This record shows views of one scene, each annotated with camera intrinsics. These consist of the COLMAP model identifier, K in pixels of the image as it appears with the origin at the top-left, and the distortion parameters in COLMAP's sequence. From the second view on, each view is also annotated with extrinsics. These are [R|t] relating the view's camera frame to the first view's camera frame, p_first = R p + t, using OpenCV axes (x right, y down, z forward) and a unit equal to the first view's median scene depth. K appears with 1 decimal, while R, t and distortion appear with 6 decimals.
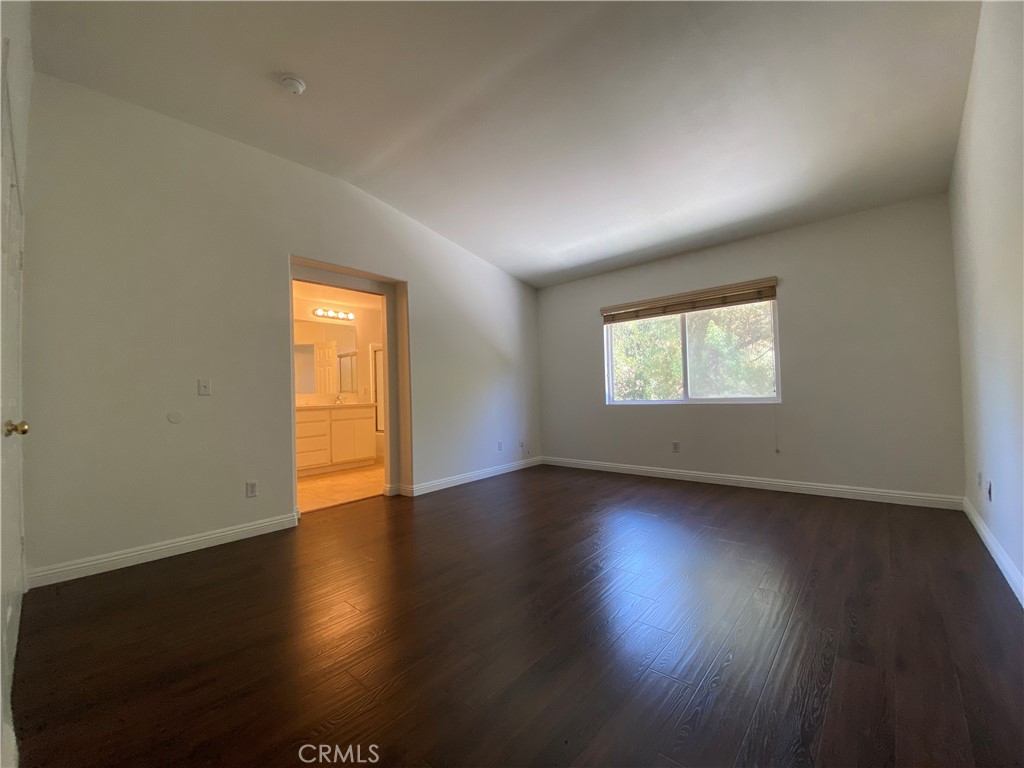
lens RADIAL K [[414.9, 0, 513.6], [0, 414.9, 386.6], [0, 0, 1]] dist [0.021733, -0.020103]
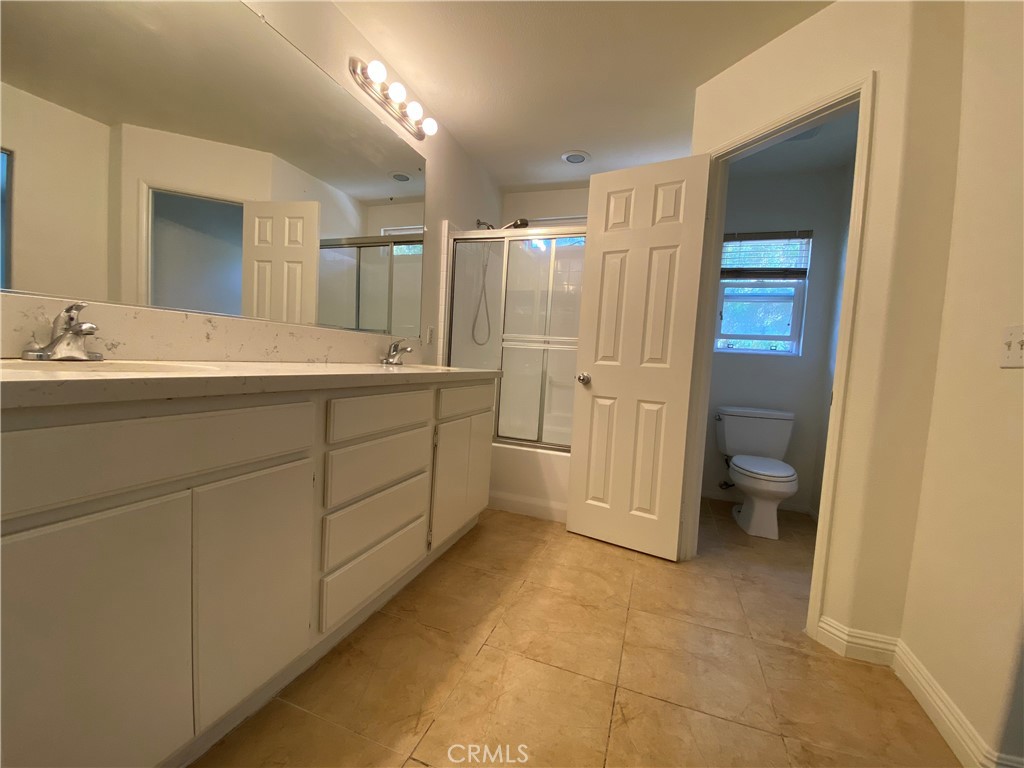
lens RADIAL K [[414.9, 0, 513.6], [0, 414.9, 386.6], [0, 0, 1]] dist [0.021733, -0.020103]
pose [[0.927426, 0.056460, 0.369720, -0.466751], [-0.092304, 0.992514, 0.079973, 0.021495], [-0.362437, -0.108296, 0.925695, 0.640797]]
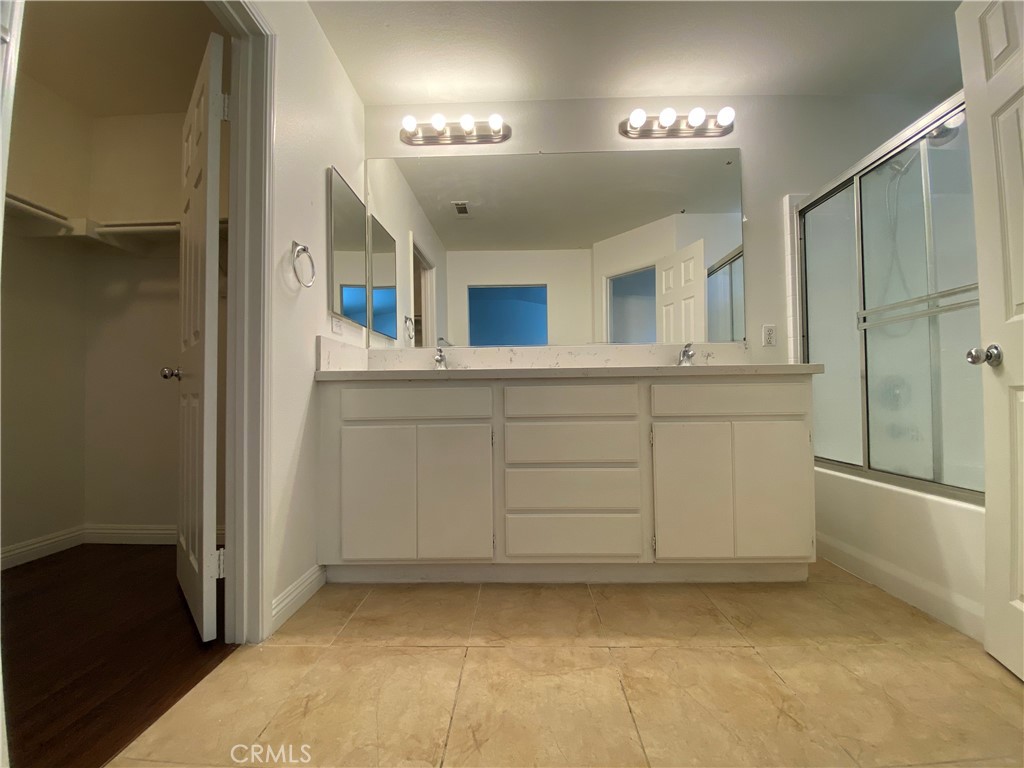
lens RADIAL K [[414.9, 0, 513.6], [0, 414.9, 386.6], [0, 0, 1]] dist [0.021733, -0.020103]
pose [[0.645423, 0.003012, -0.763820, -0.252460], [0.003074, 0.999974, 0.006540, 0.052263], [0.763820, -0.006569, 0.645396, 0.676051]]
